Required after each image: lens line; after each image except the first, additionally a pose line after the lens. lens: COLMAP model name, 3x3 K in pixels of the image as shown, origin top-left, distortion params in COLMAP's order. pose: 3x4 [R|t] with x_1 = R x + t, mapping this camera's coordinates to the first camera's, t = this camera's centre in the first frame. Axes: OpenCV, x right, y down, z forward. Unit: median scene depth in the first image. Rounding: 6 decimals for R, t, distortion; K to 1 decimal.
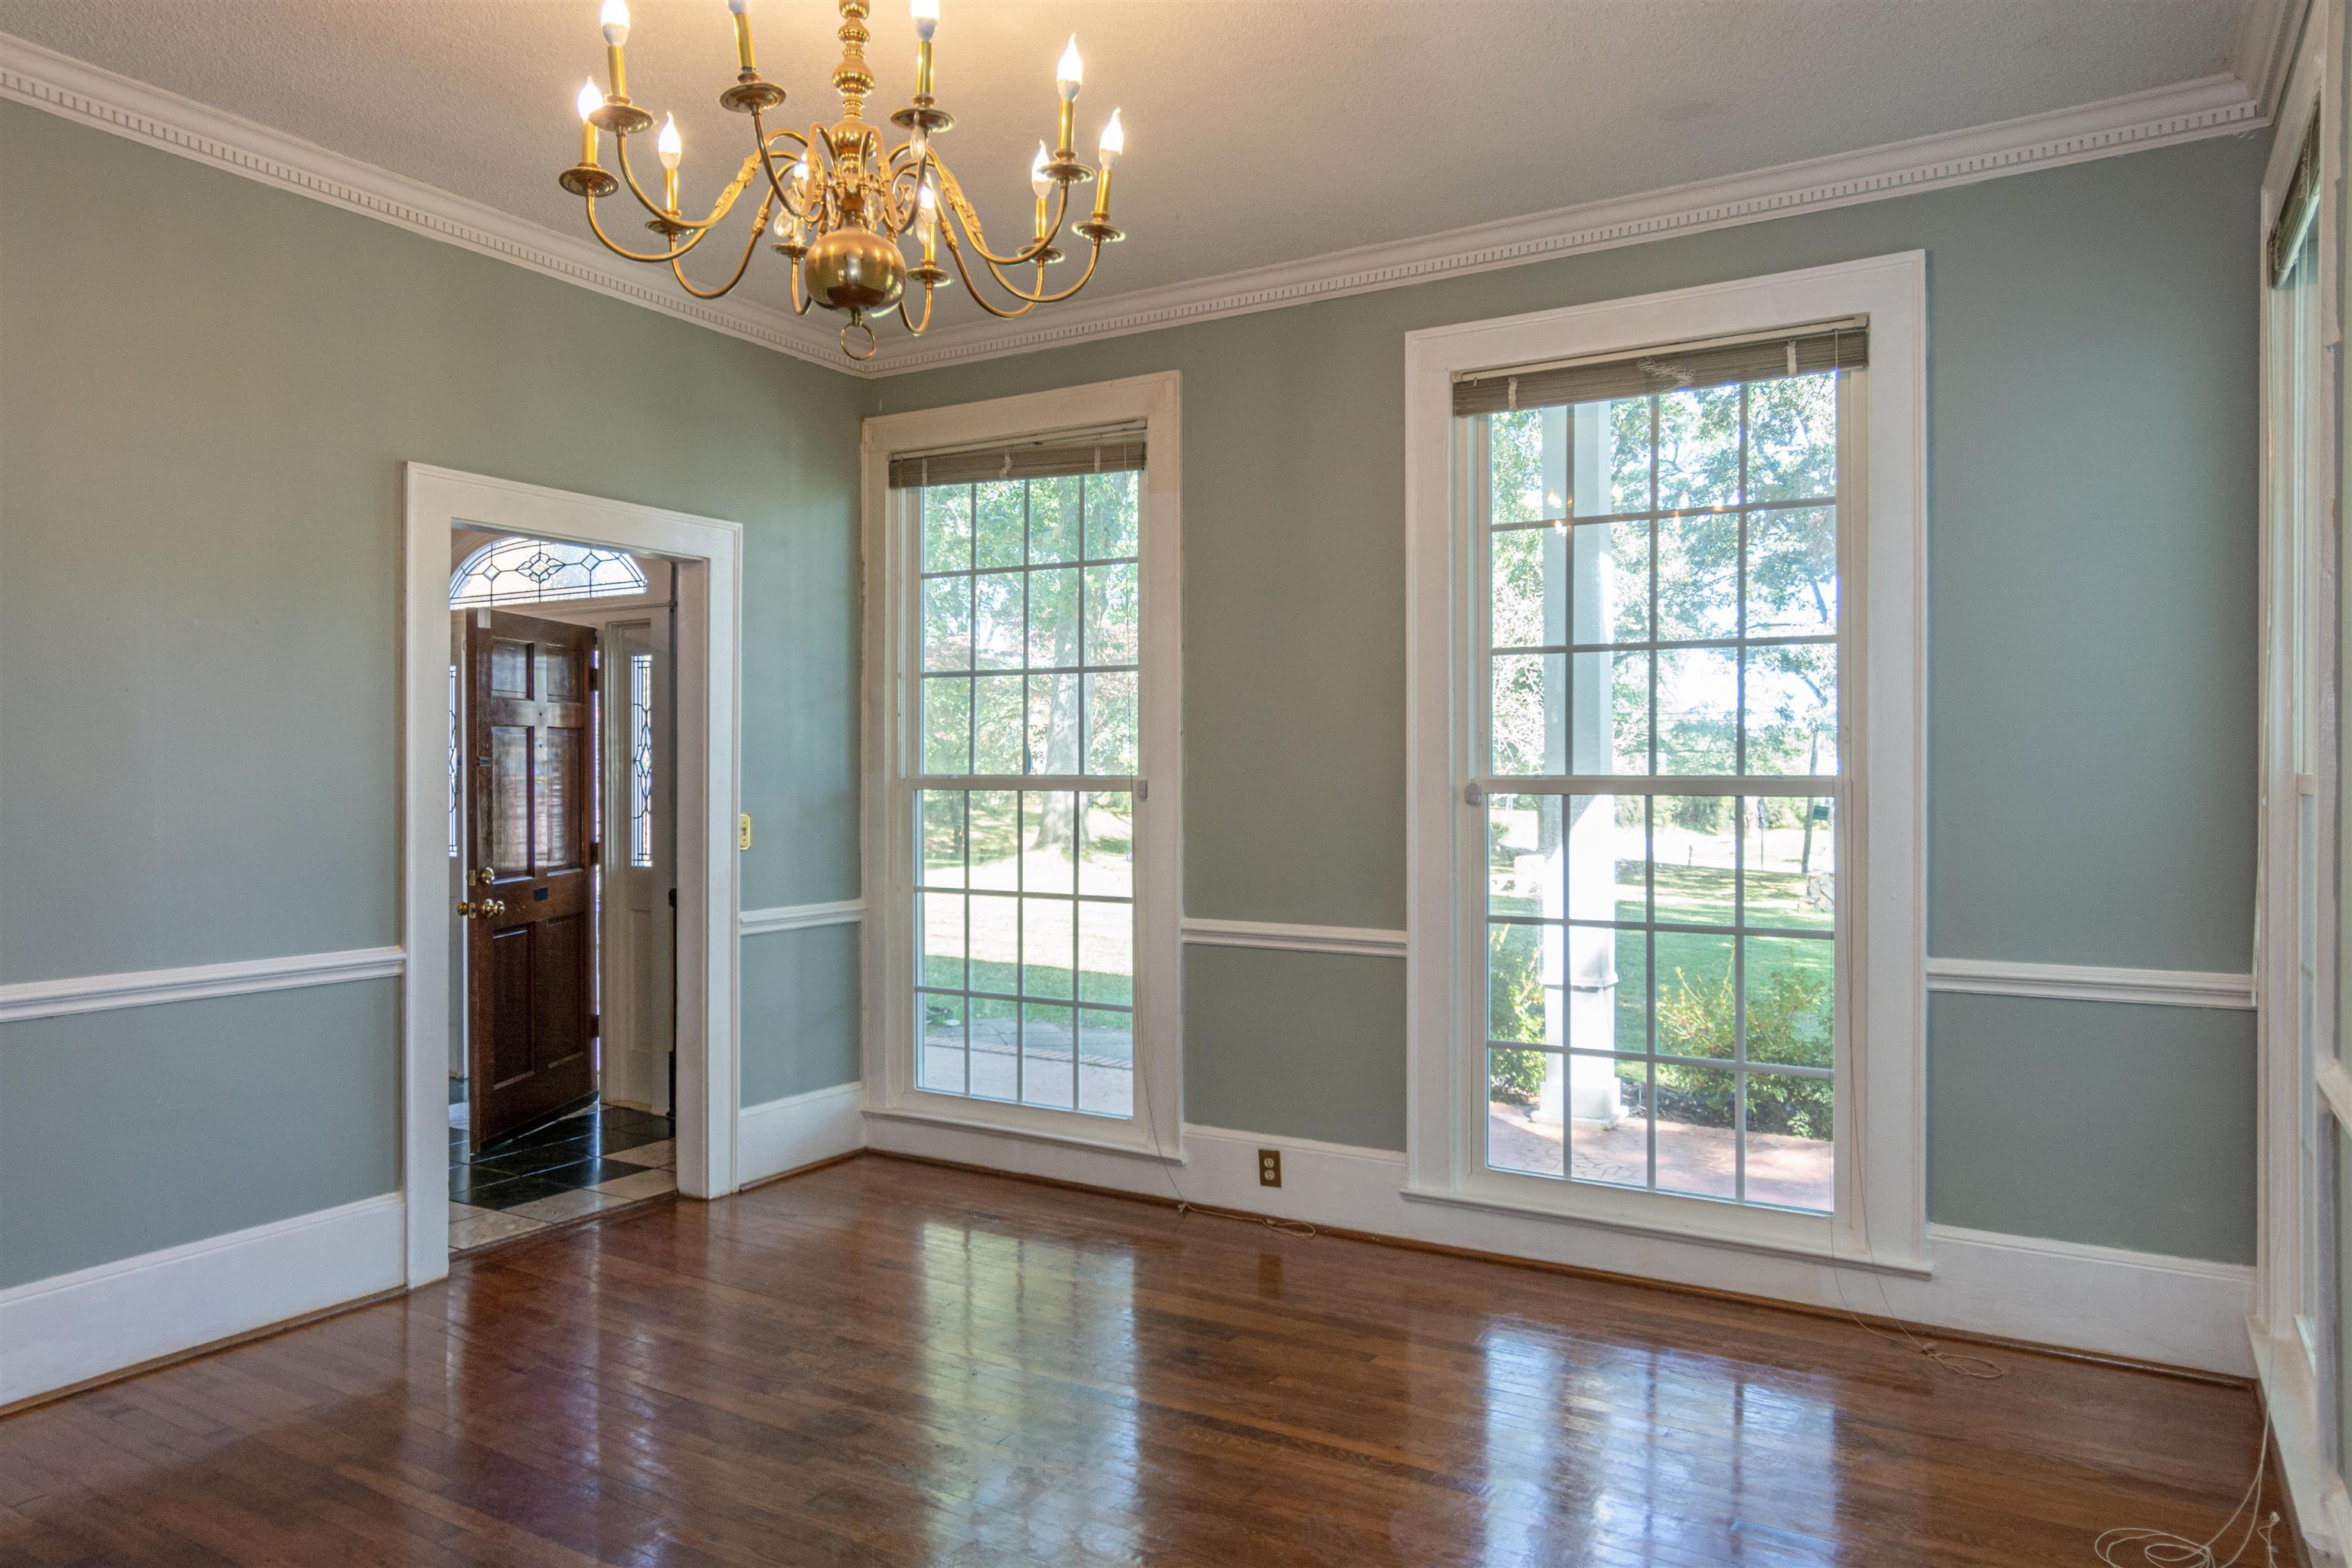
lens RADIAL K [[1506.3, 0, 1172.5], [0, 1506.3, 763.6], [0, 0, 1]] dist [0.002658, -0.000529]
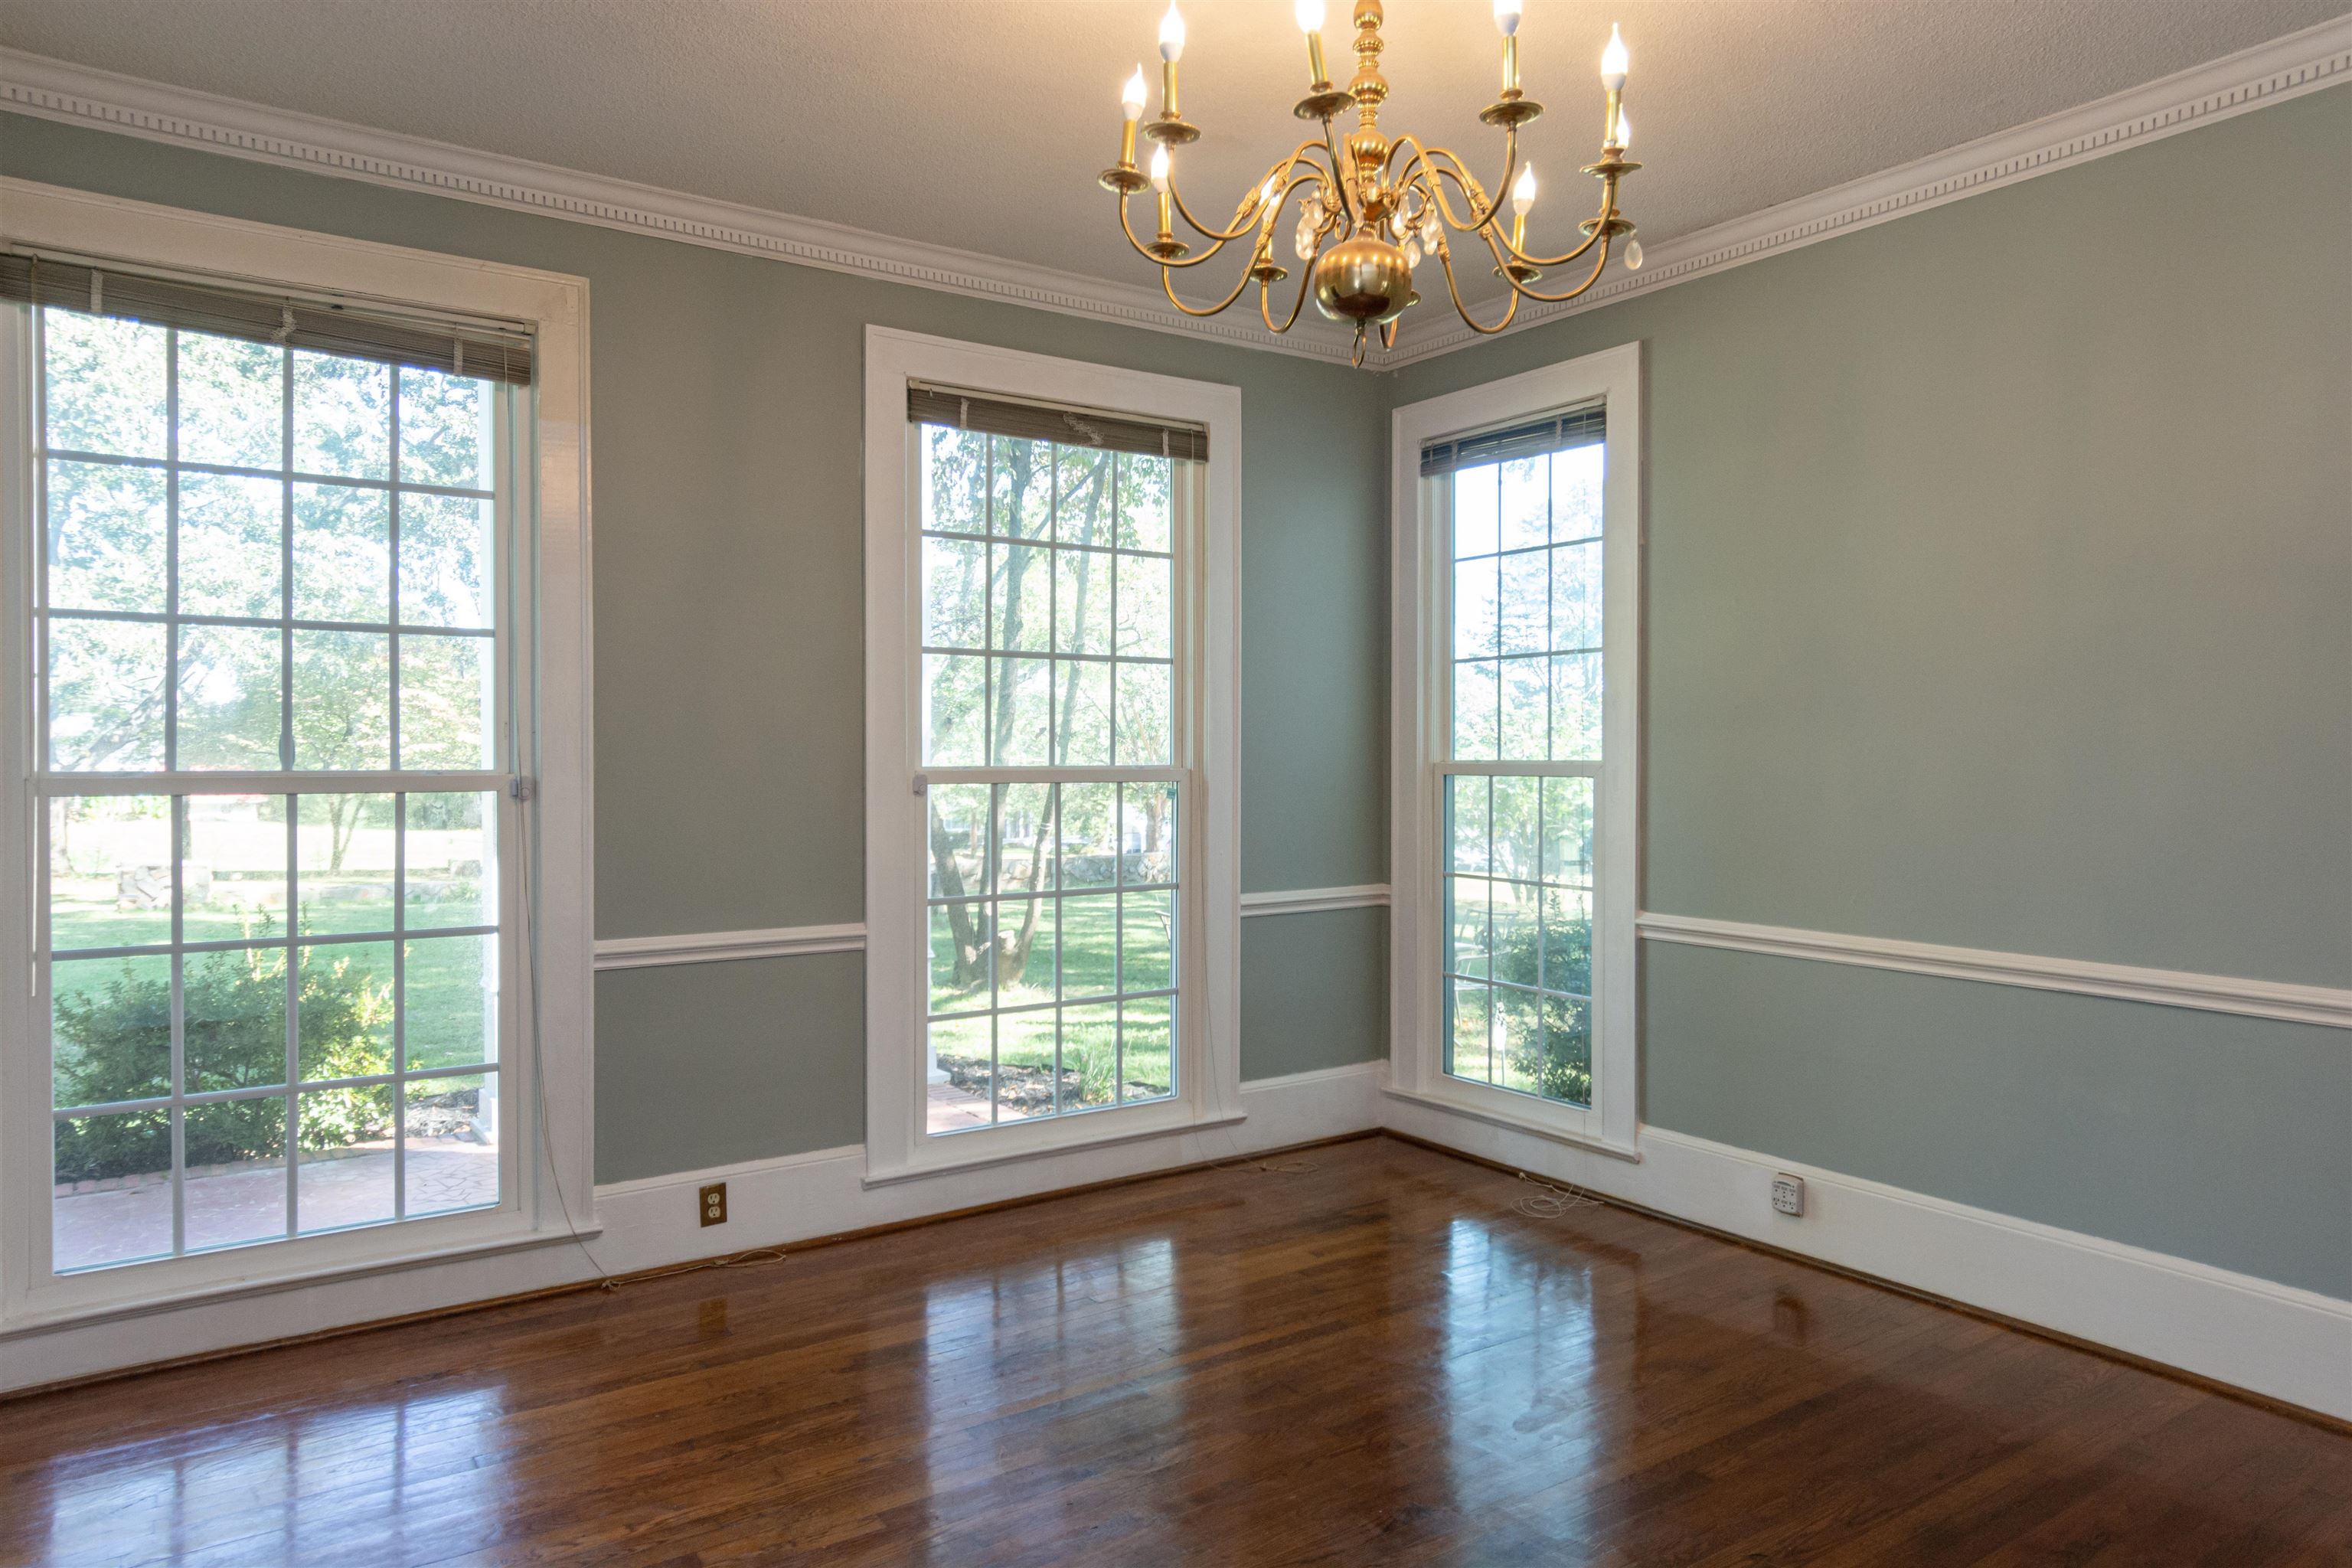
lens RADIAL K [[1500.5, 0, 1176.0], [0, 1500.5, 784.0], [0, 0, 1]] dist [-0.004756, -0.001053]
pose [[0.416045, -0.015302, 0.909215, -0.666477], [0.002035, 0.999872, 0.015897, 0.003241], [-0.909342, -0.004763, 0.416022, 0.397203]]
